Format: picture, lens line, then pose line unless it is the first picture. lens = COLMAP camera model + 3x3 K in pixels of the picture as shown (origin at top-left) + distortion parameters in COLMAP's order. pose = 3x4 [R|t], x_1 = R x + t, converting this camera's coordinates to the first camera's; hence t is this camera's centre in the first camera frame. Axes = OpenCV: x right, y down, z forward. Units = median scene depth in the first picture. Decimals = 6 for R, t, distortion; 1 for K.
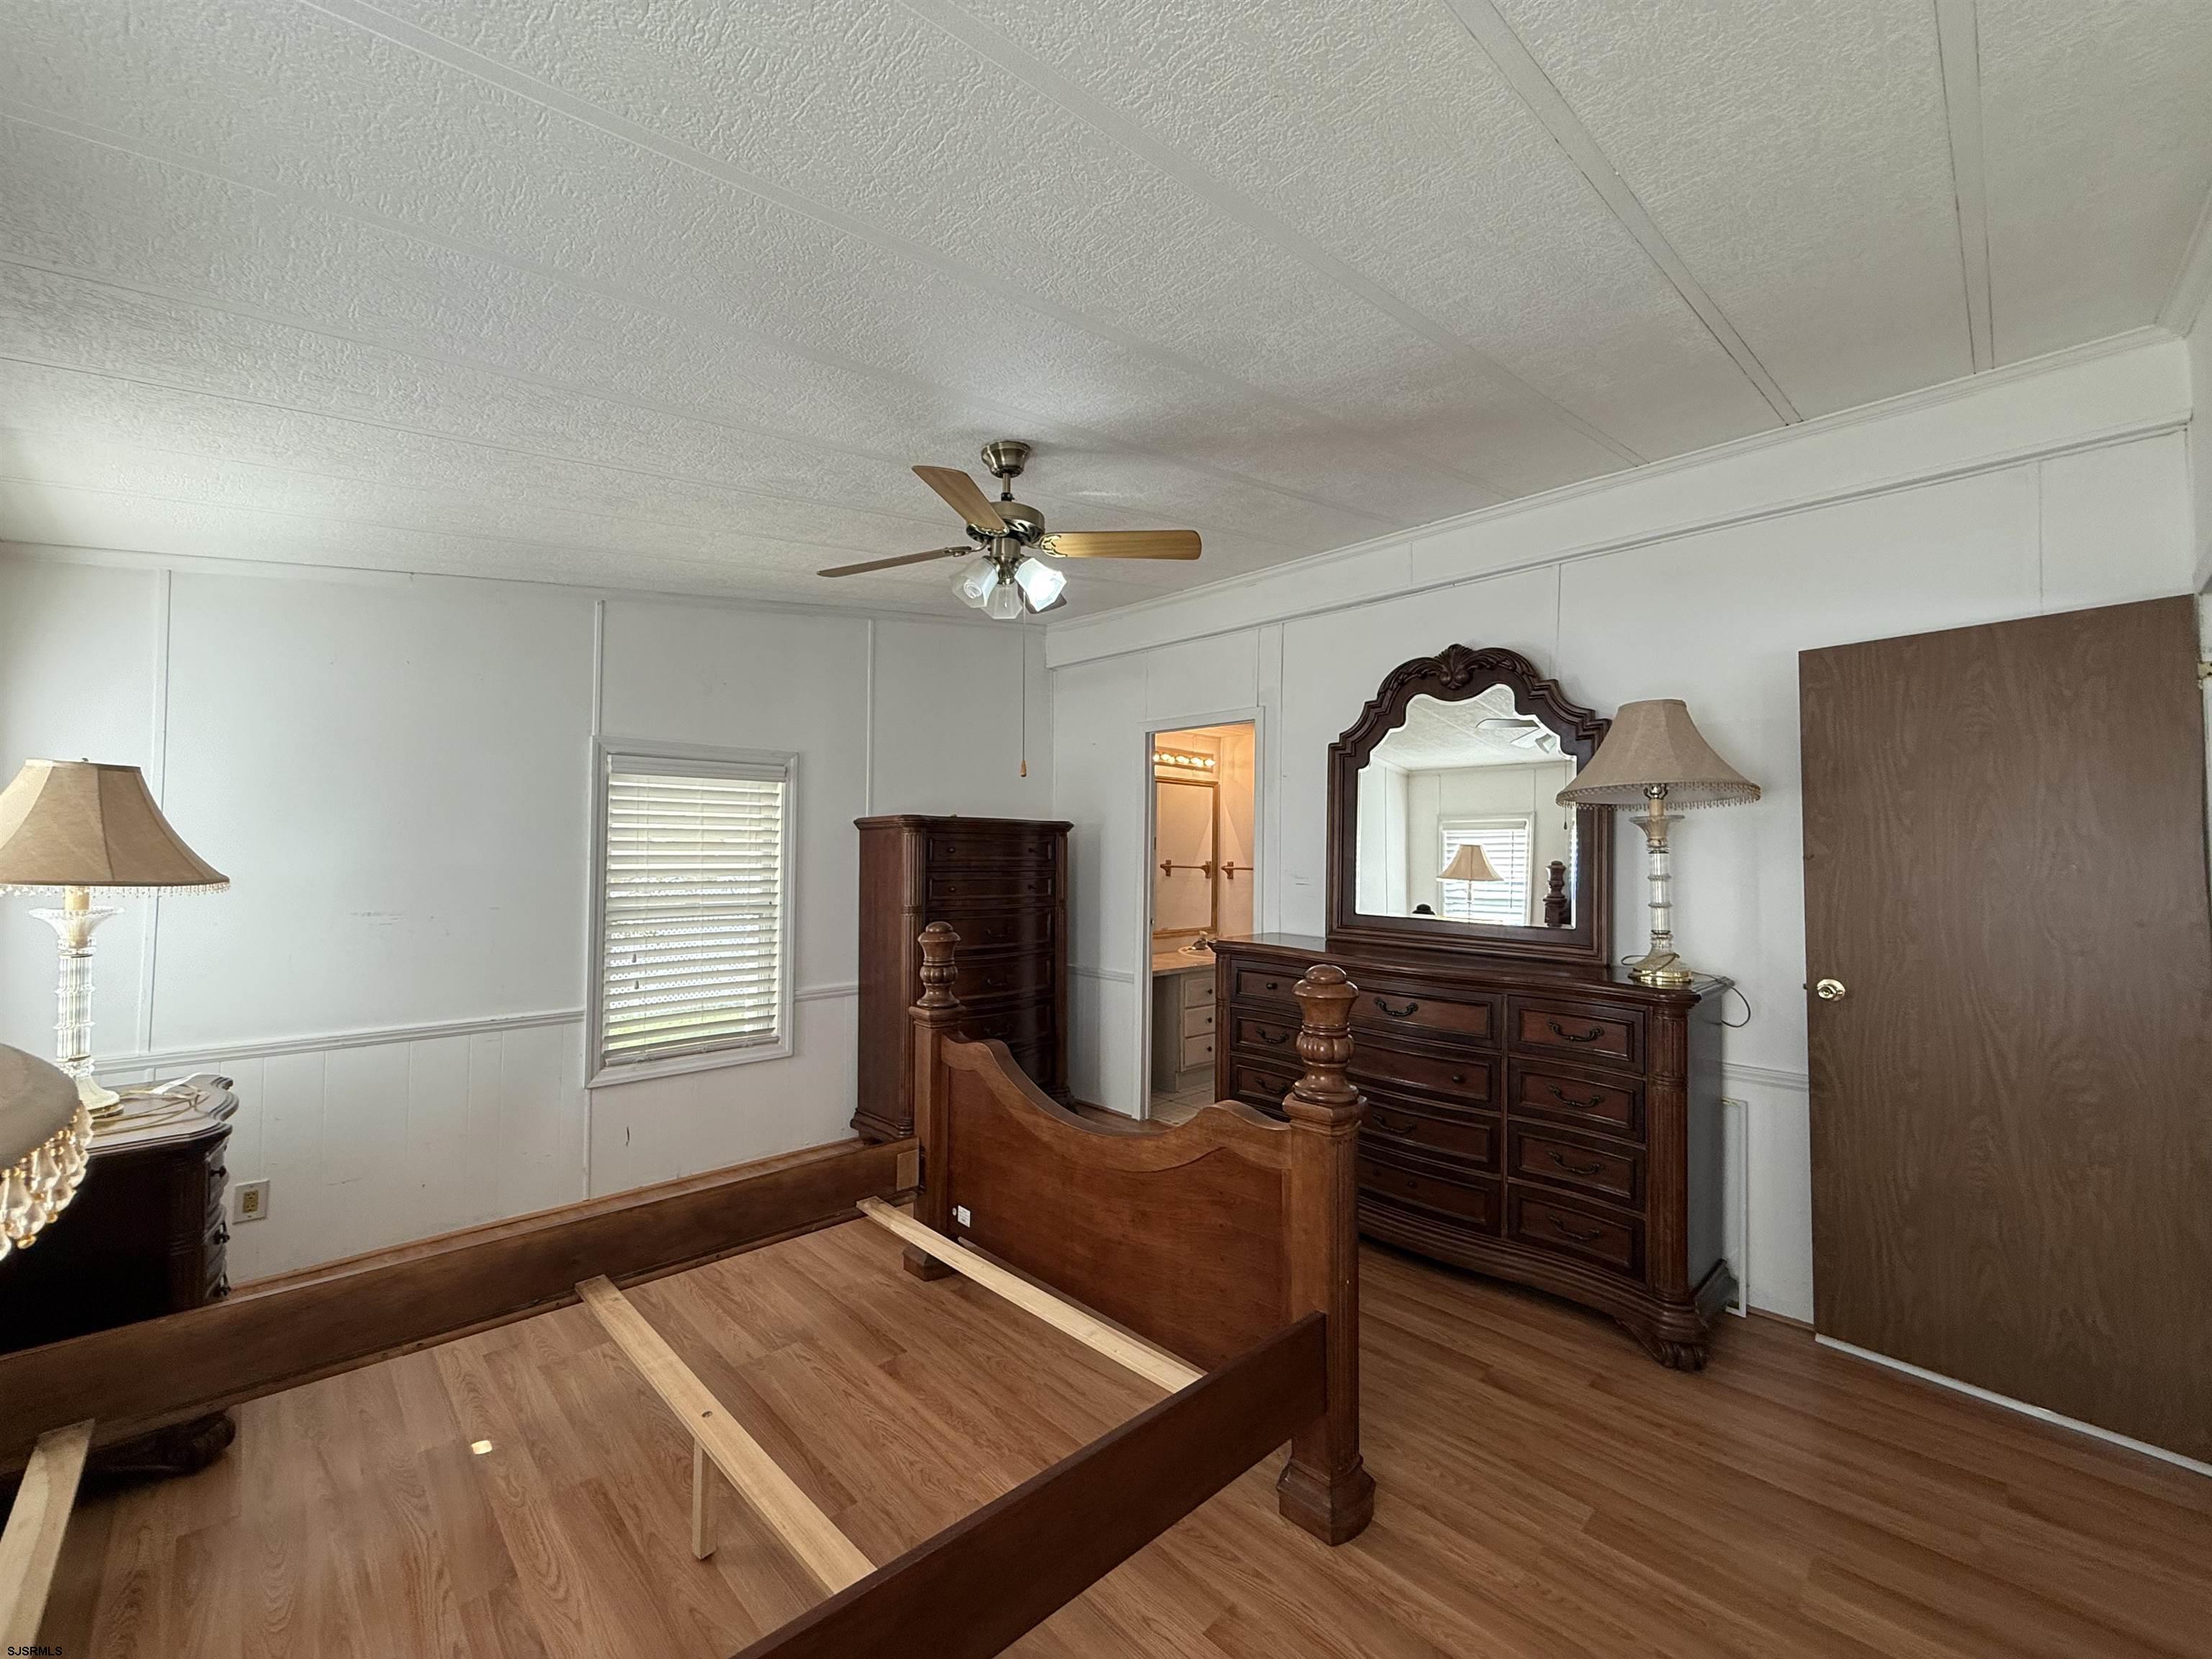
lens RADIAL K [[879.8, 0, 1099.9], [0, 879.8, 830.3], [0, 0, 1]] dist [-0.000418, 0.000027]
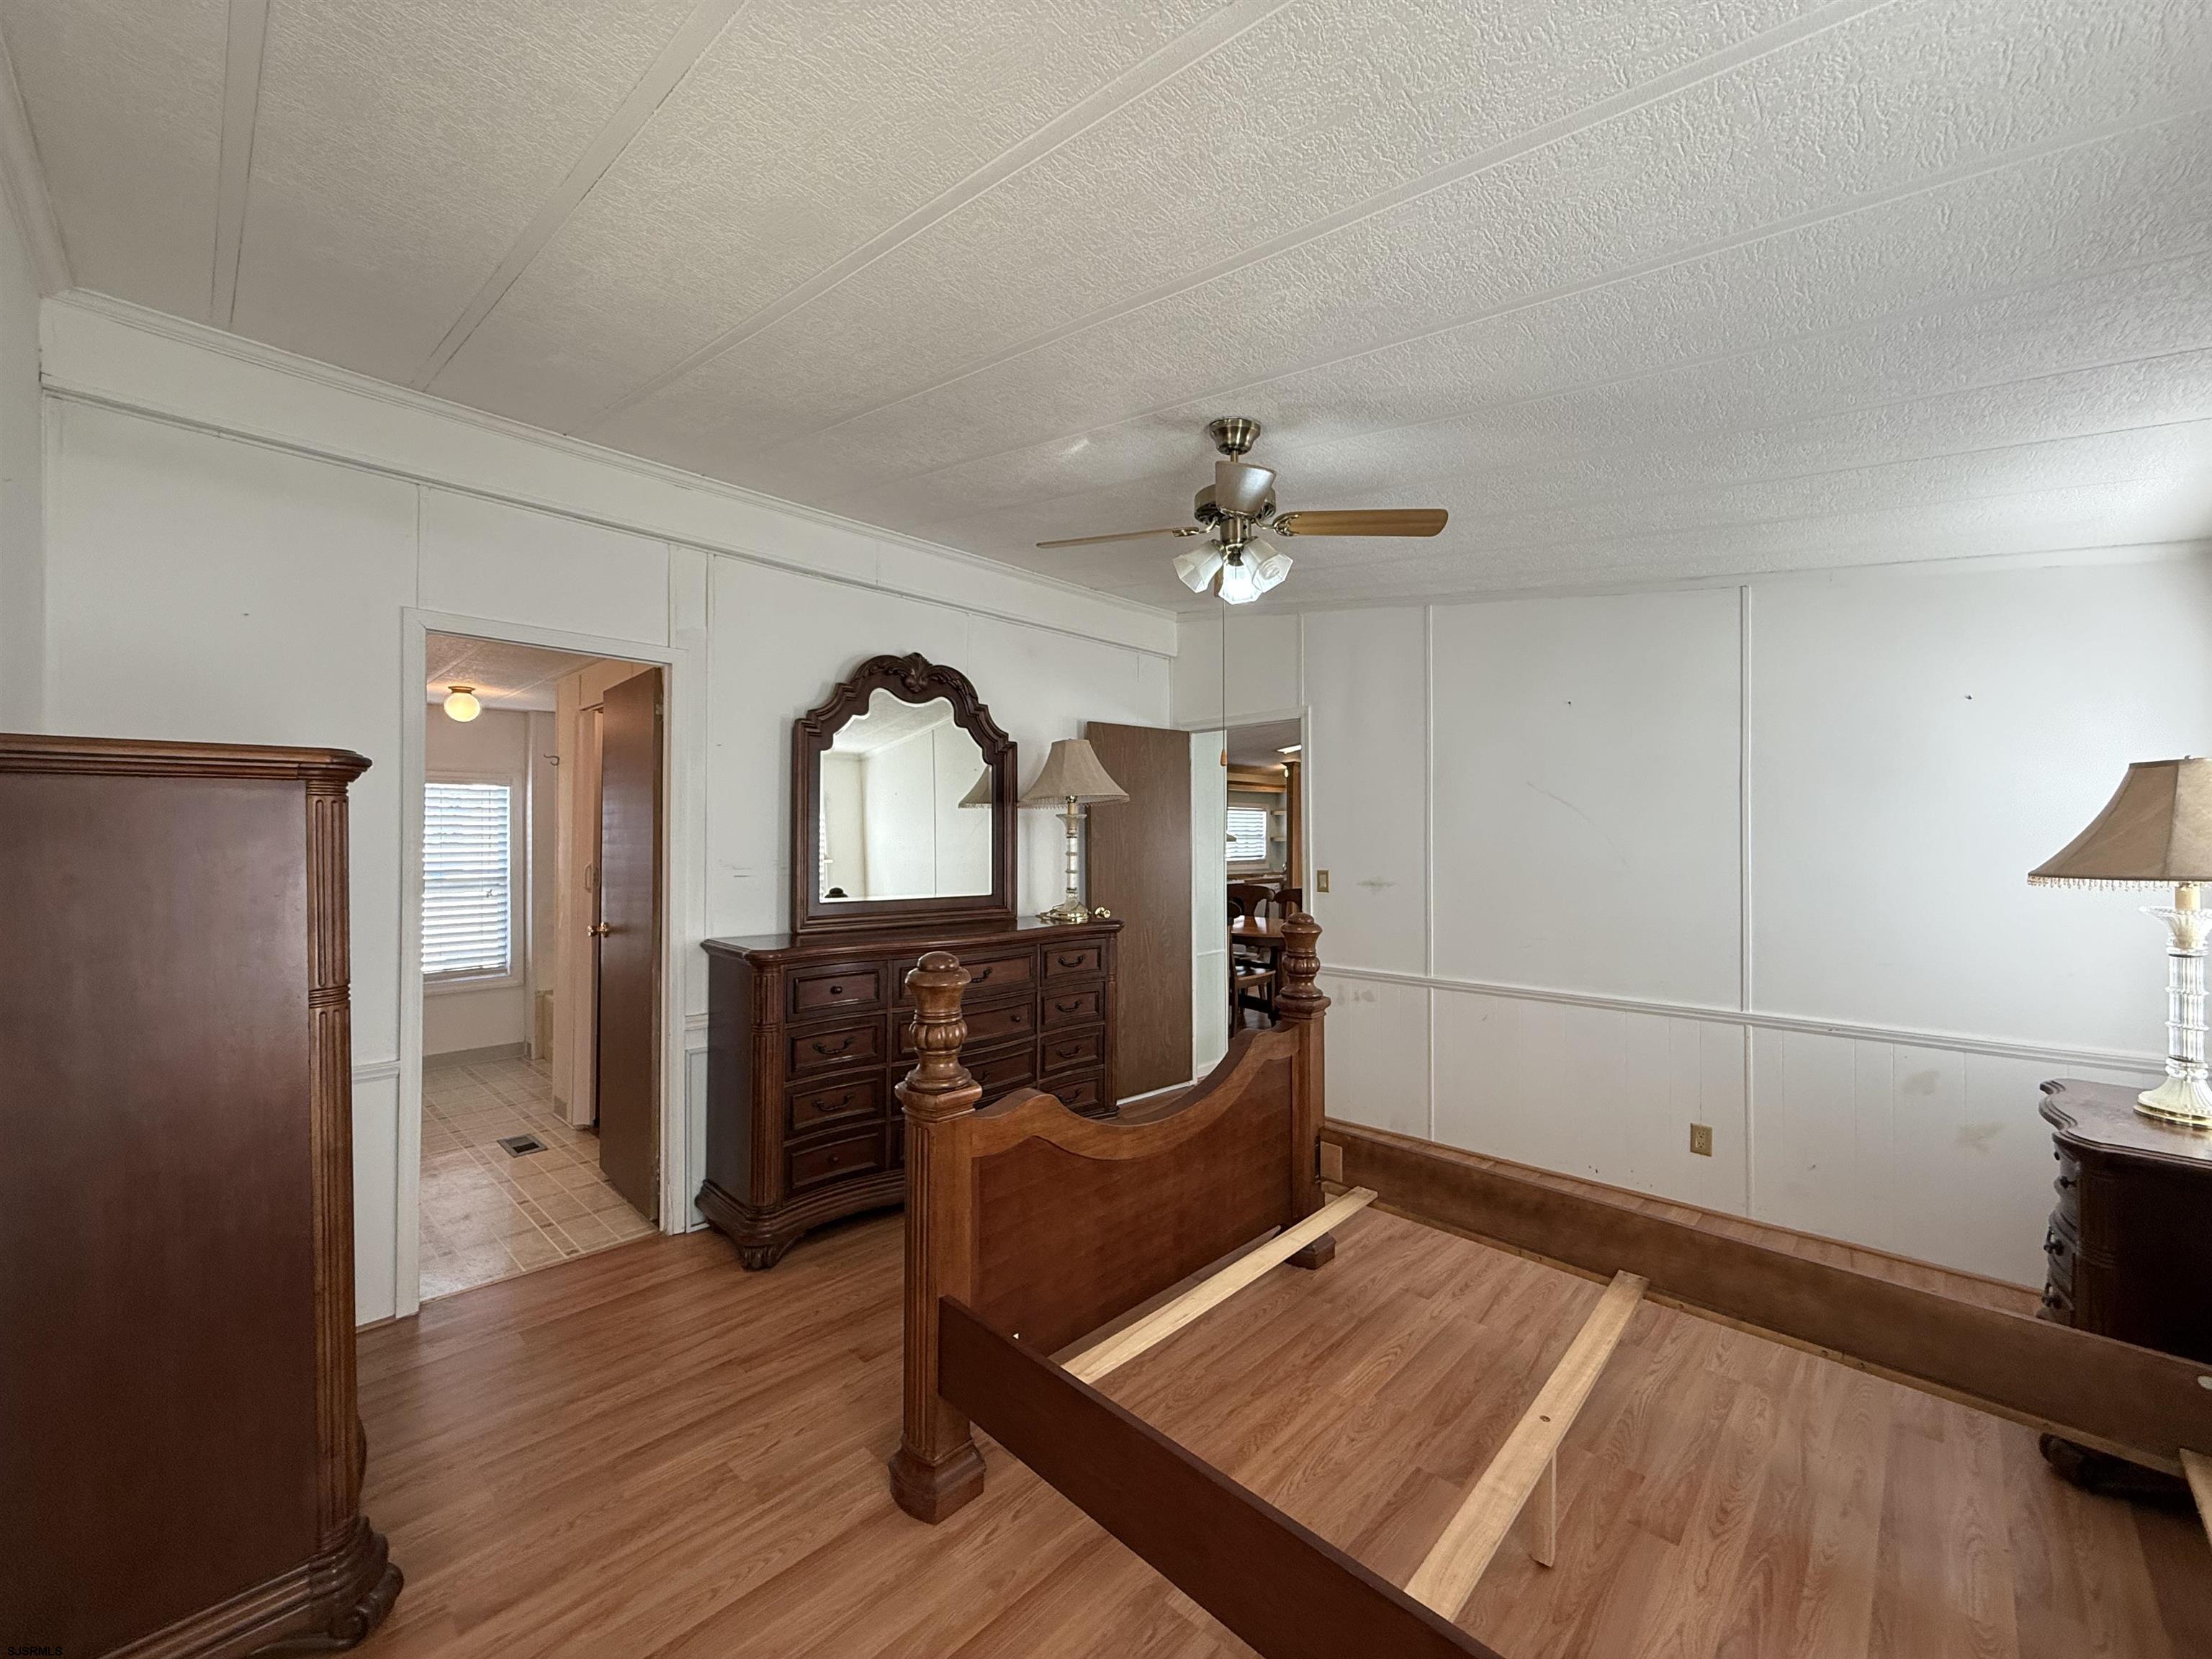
lens RADIAL K [[879.8, 0, 1099.7], [0, 879.8, 831.2], [0, 0, 1]] dist [-0.000418, 0.000027]
pose [[-0.029208, -0.001490, 0.999572, -0.665777], [-0.026620, 0.999645, 0.000712, 0.008782], [-0.999219, -0.026588, -0.029237, 0.726652]]
